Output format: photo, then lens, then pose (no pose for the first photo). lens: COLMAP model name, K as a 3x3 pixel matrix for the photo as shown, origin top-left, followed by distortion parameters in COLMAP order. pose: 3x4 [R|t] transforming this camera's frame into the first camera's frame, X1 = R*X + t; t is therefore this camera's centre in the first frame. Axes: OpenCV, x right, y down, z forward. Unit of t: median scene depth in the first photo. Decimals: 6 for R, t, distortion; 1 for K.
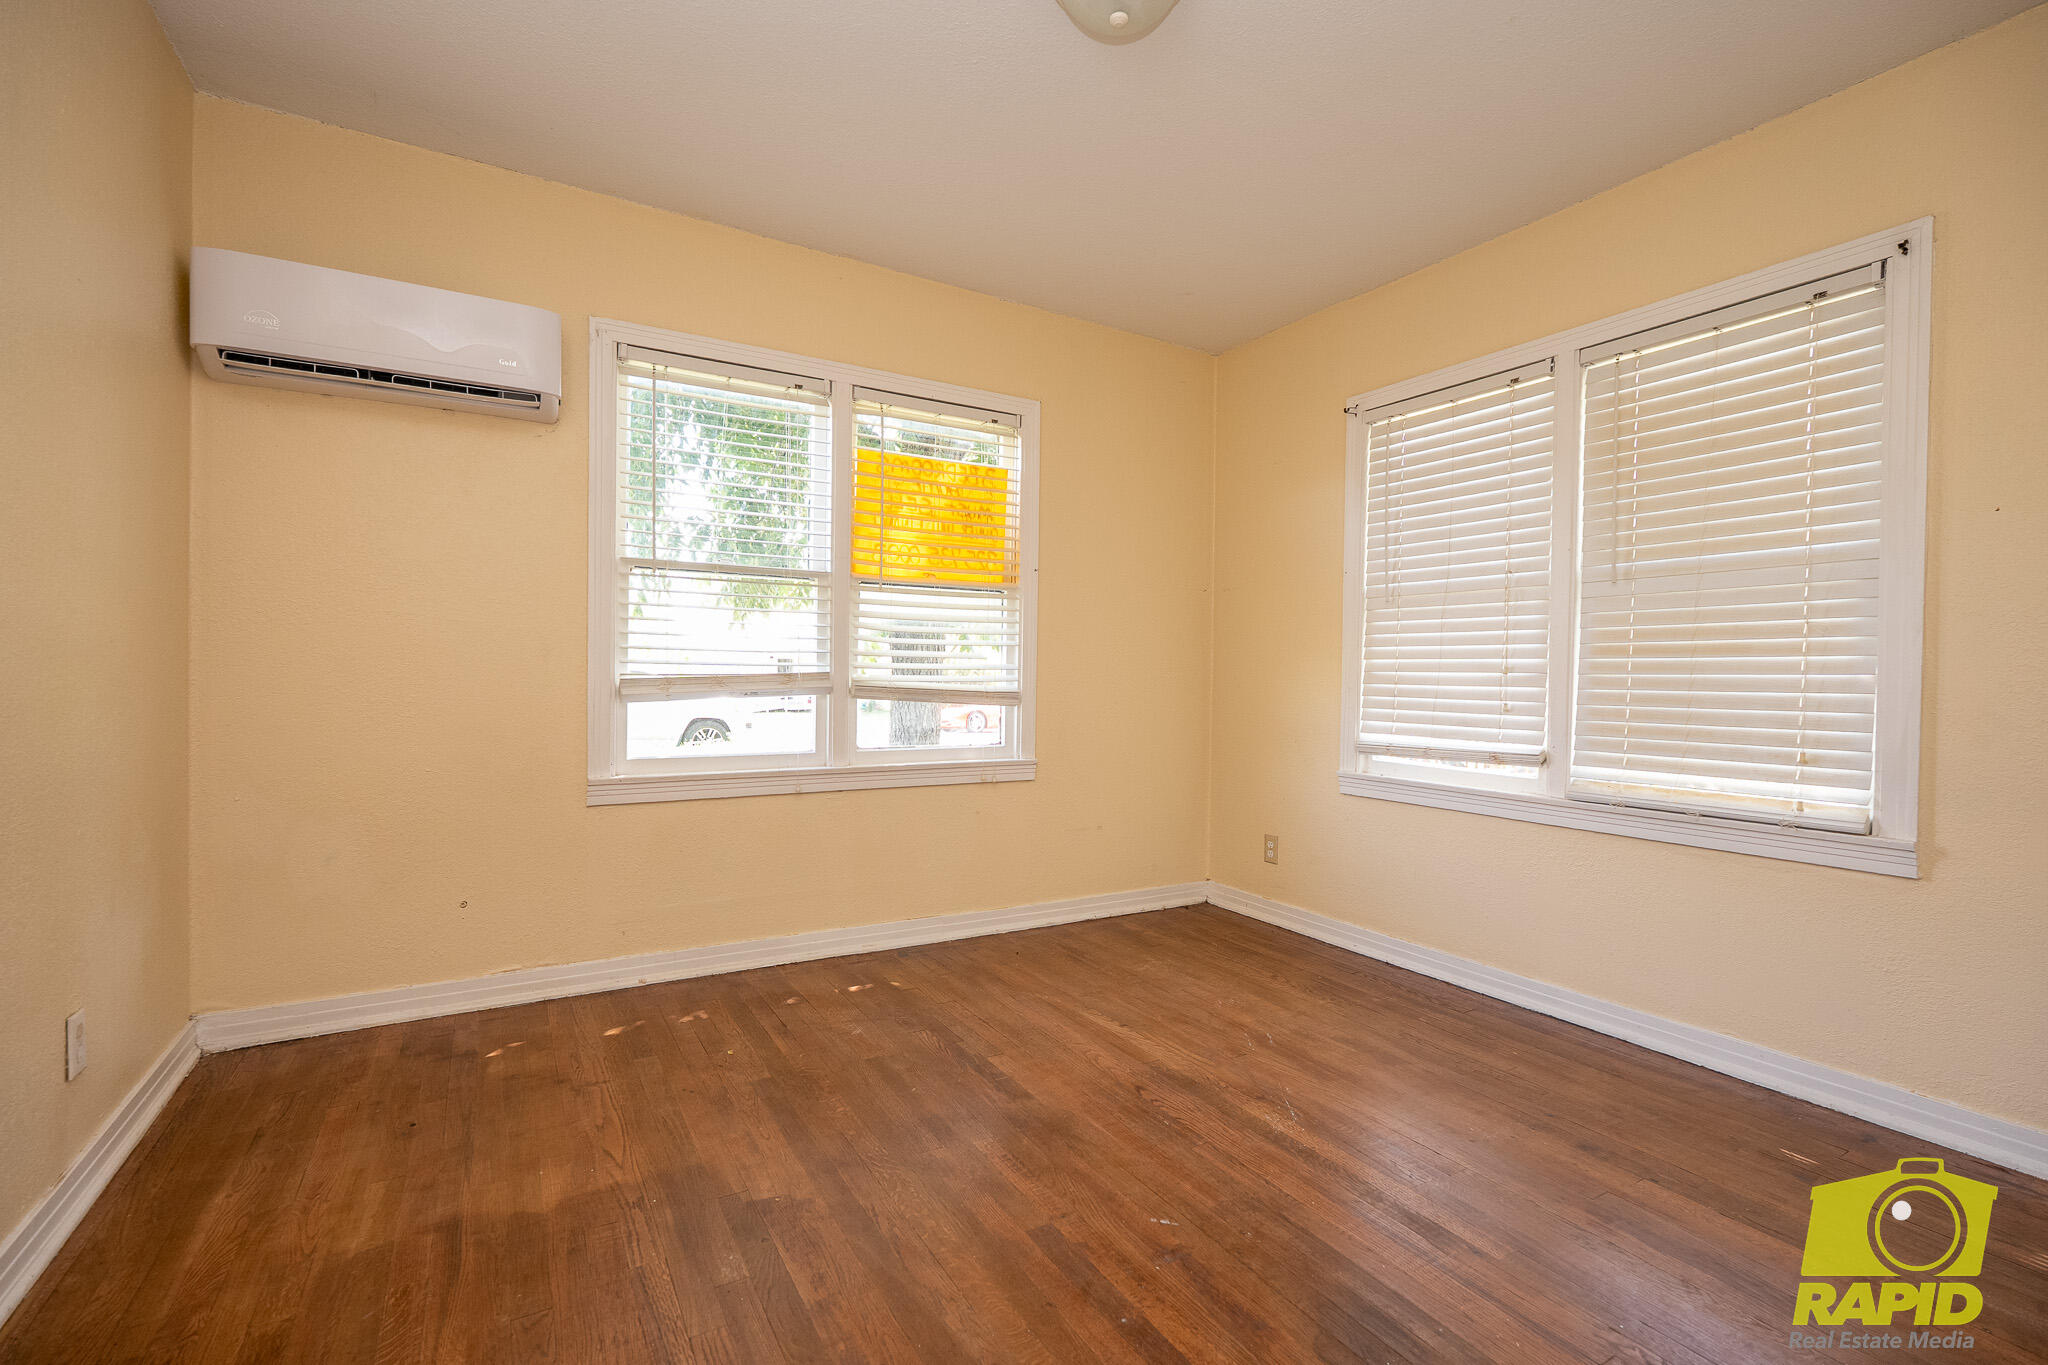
lens RADIAL K [[930.7, 0, 1038.5], [0, 930.7, 687.4], [0, 0, 1]] dist [-0.000109, -0.000073]
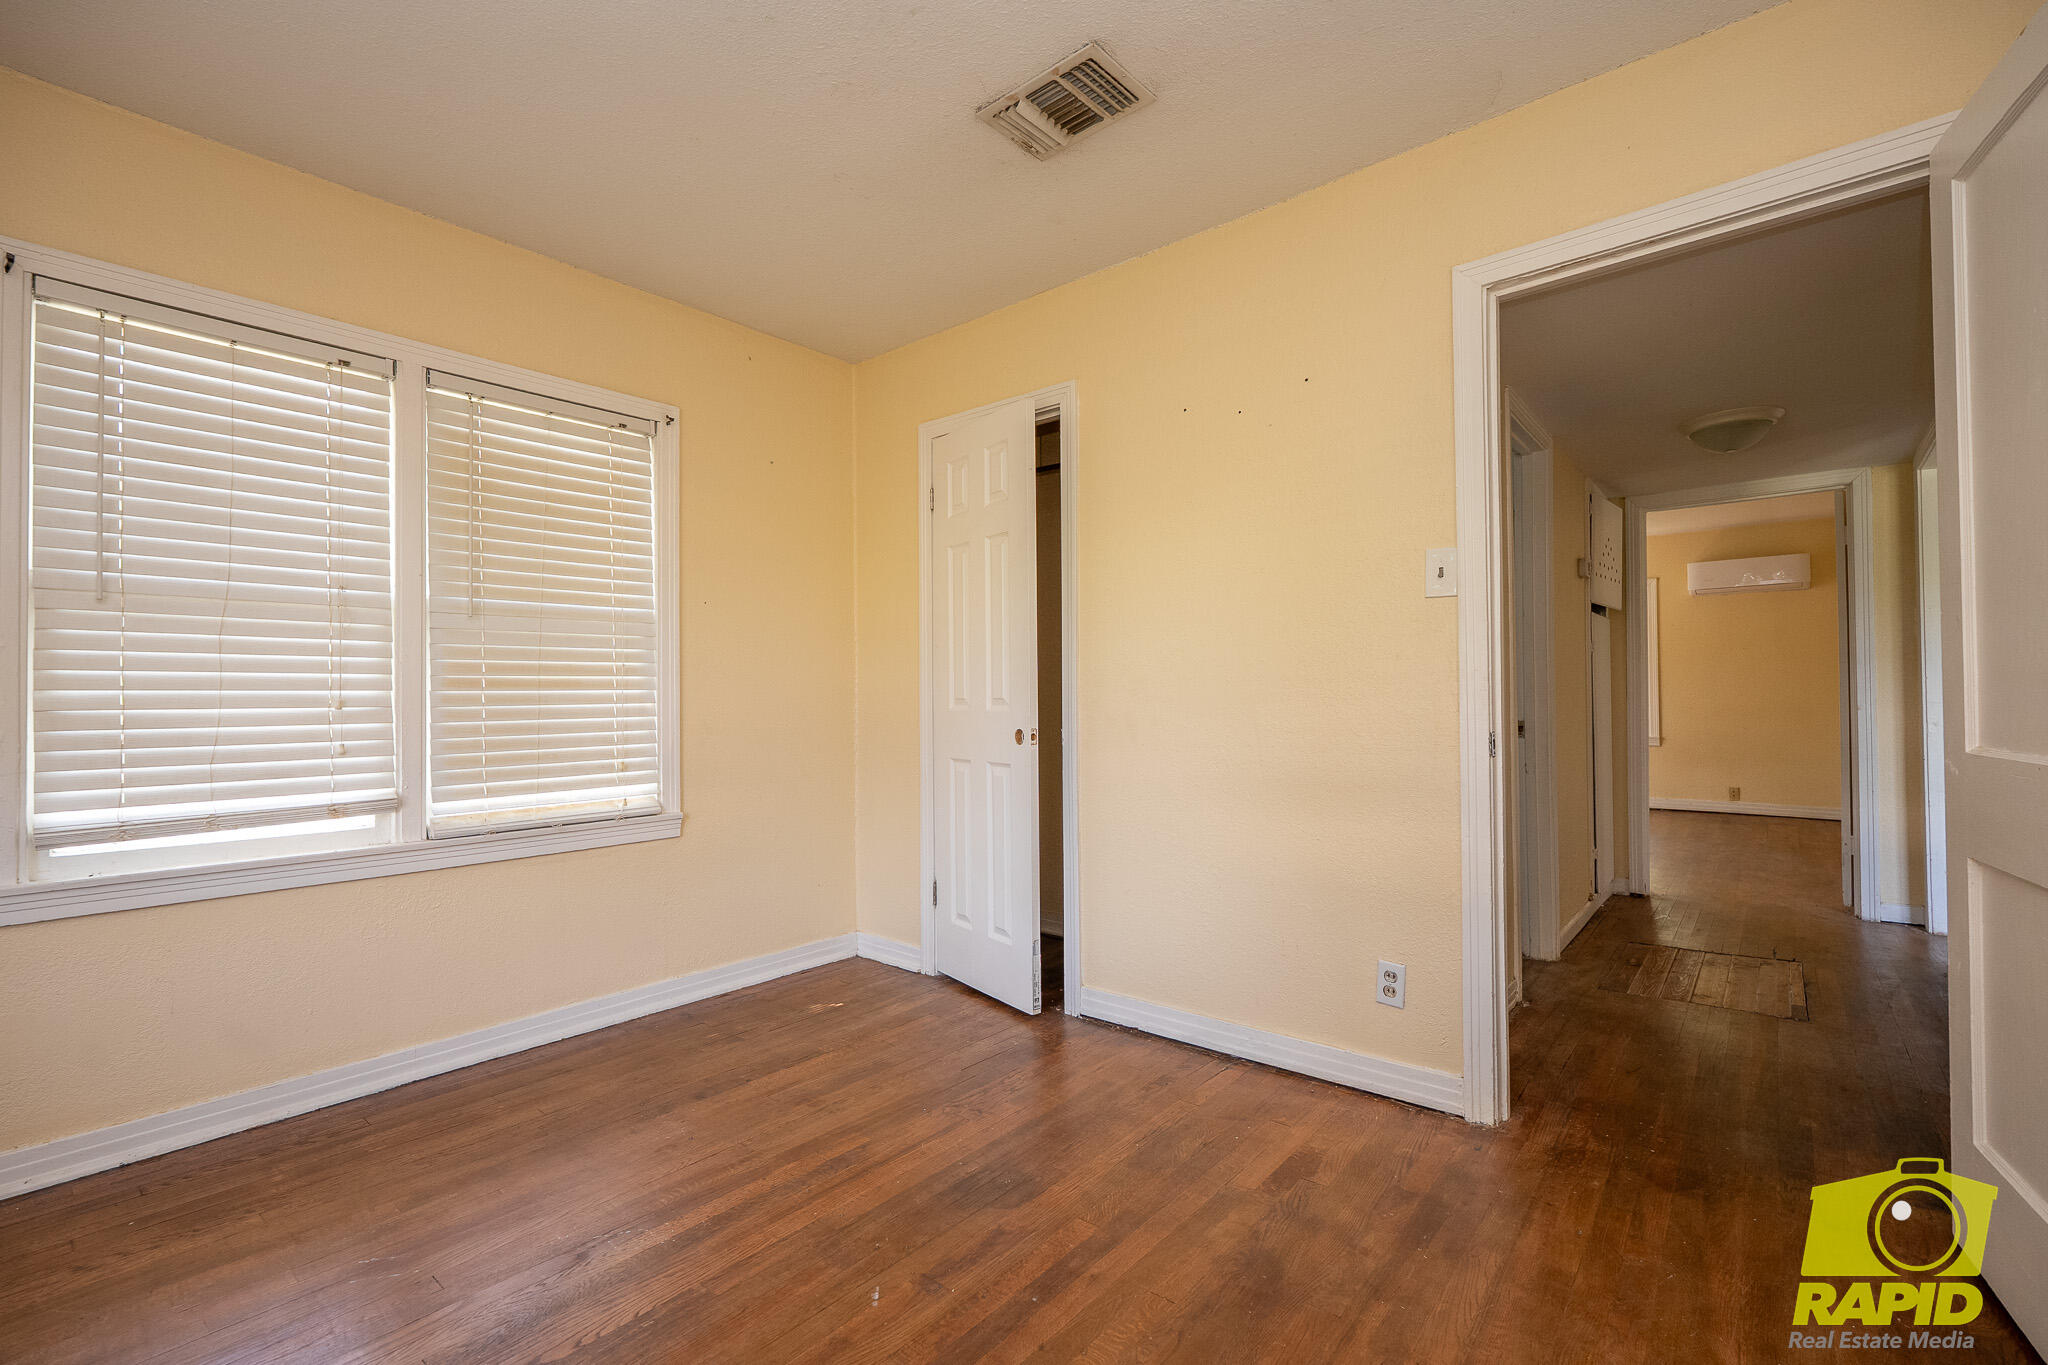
lens RADIAL K [[903.8, 0, 1025.4], [0, 903.8, 687.2], [0, 0, 1]] dist [-0.012889, 0.000229]
pose [[-0.344628, 0.003601, 0.938732, -0.511793], [0.022406, 0.999739, 0.004390, -0.025942], [-0.938472, 0.022547, -0.344619, 0.772540]]
